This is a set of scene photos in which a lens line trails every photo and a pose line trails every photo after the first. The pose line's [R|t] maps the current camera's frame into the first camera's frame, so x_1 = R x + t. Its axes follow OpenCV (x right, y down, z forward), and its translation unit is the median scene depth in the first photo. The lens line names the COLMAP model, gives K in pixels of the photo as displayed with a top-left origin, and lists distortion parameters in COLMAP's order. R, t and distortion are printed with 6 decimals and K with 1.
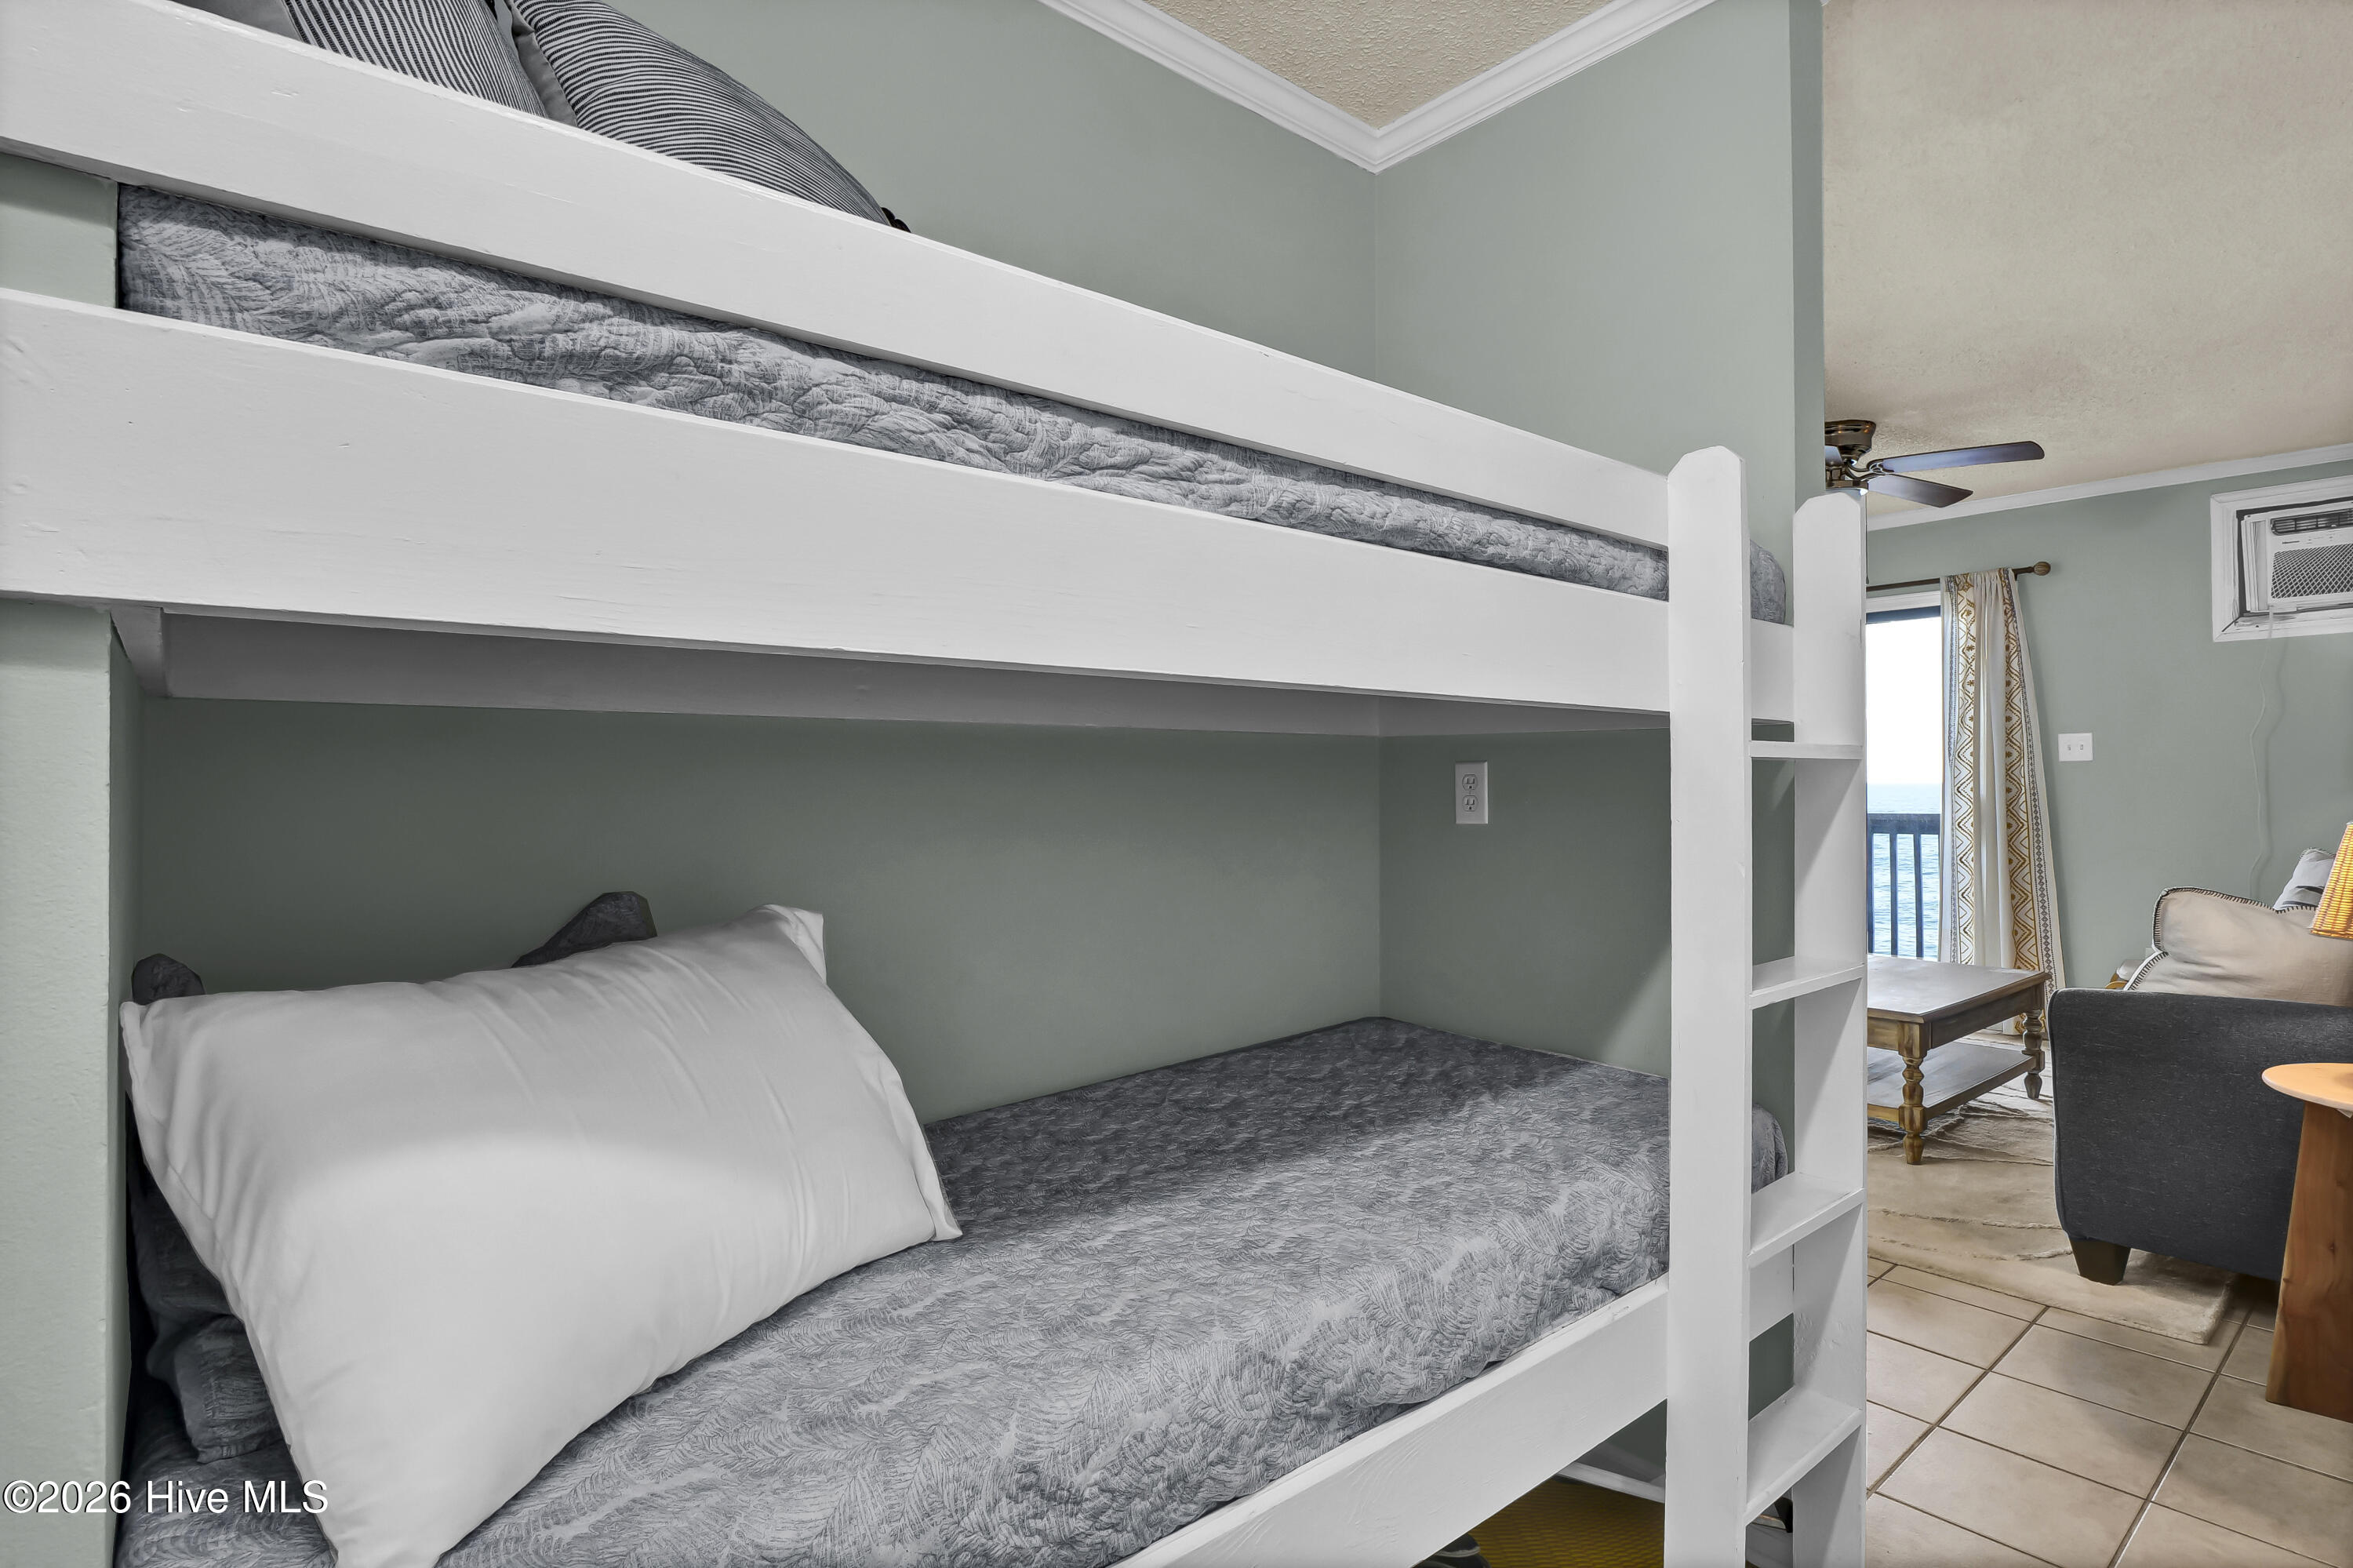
lens RADIAL K [[1172.7, 0, 1162.2], [0, 1172.7, 774.8], [0, 0, 1]] dist [-0.016235, 0.002463]
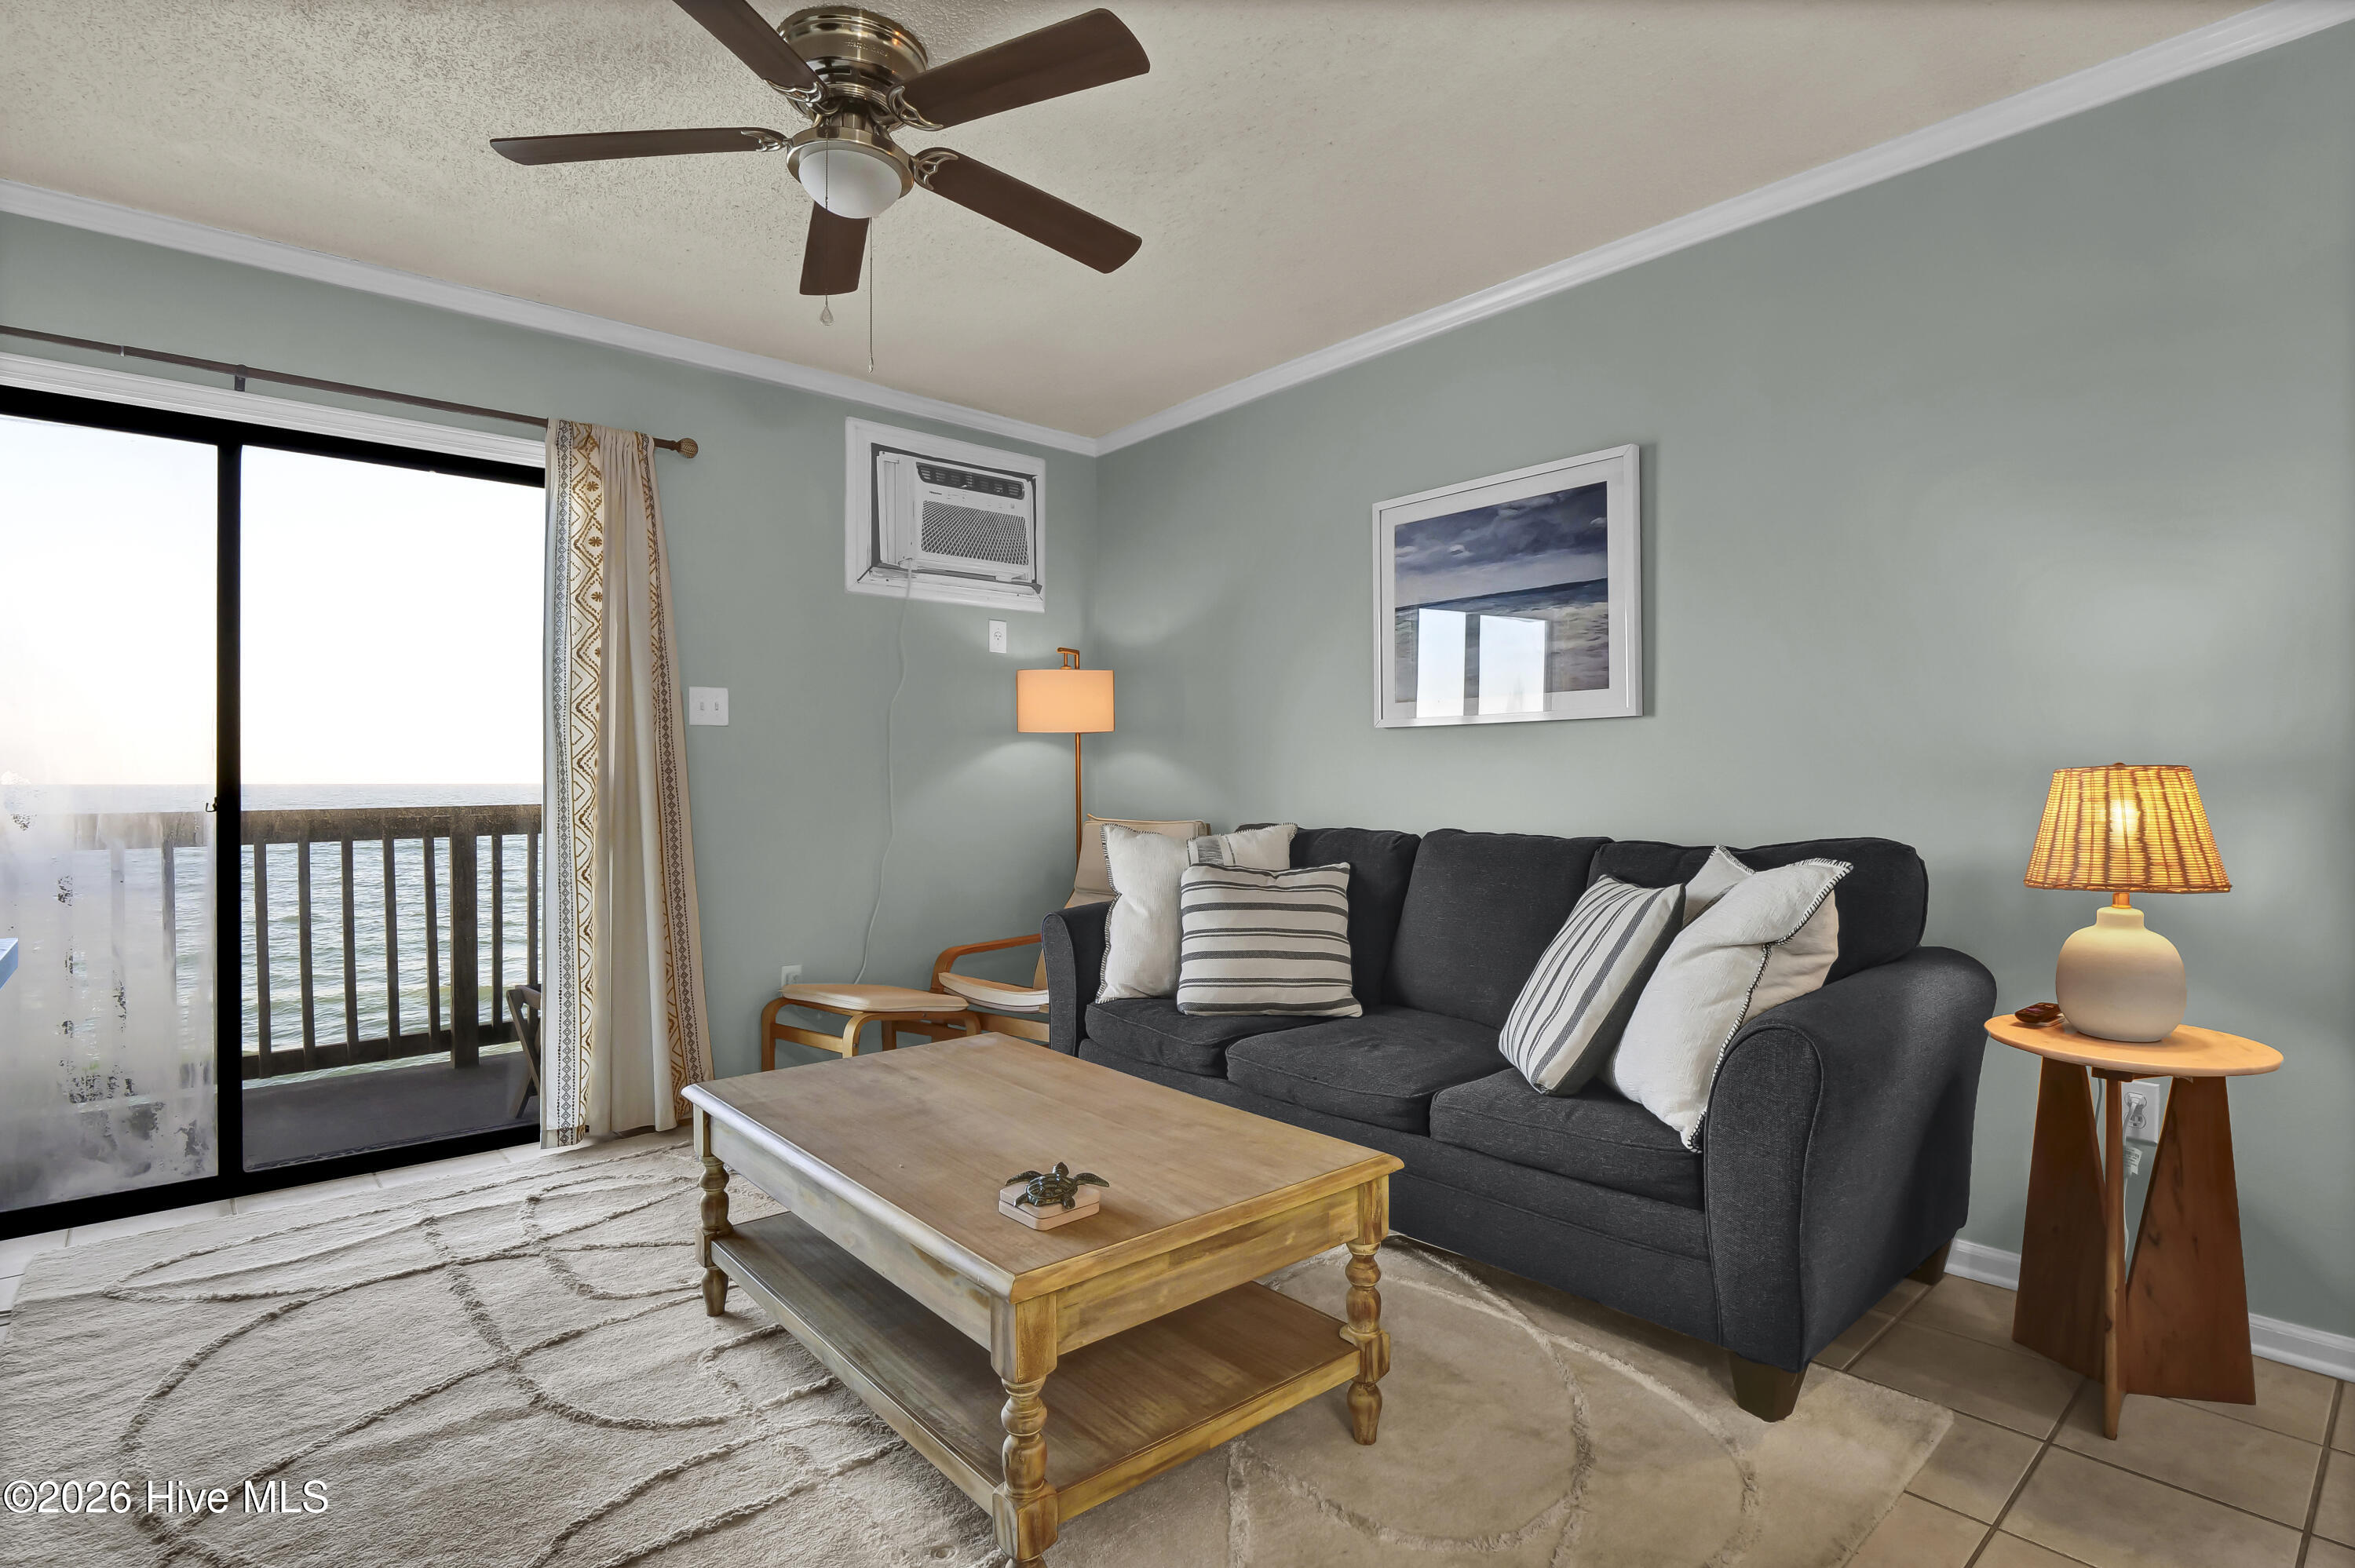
lens RADIAL K [[1173.5, 0, 1173.4], [0, 1173.5, 771.3], [0, 0, 1]] dist [-0.016235, 0.002463]
pose [[-0.039313, 0.012230, 0.999152, 0.043188], [-0.004809, 0.999911, -0.012429, 0.024267], [-0.999215, -0.005294, -0.039251, 0.731360]]
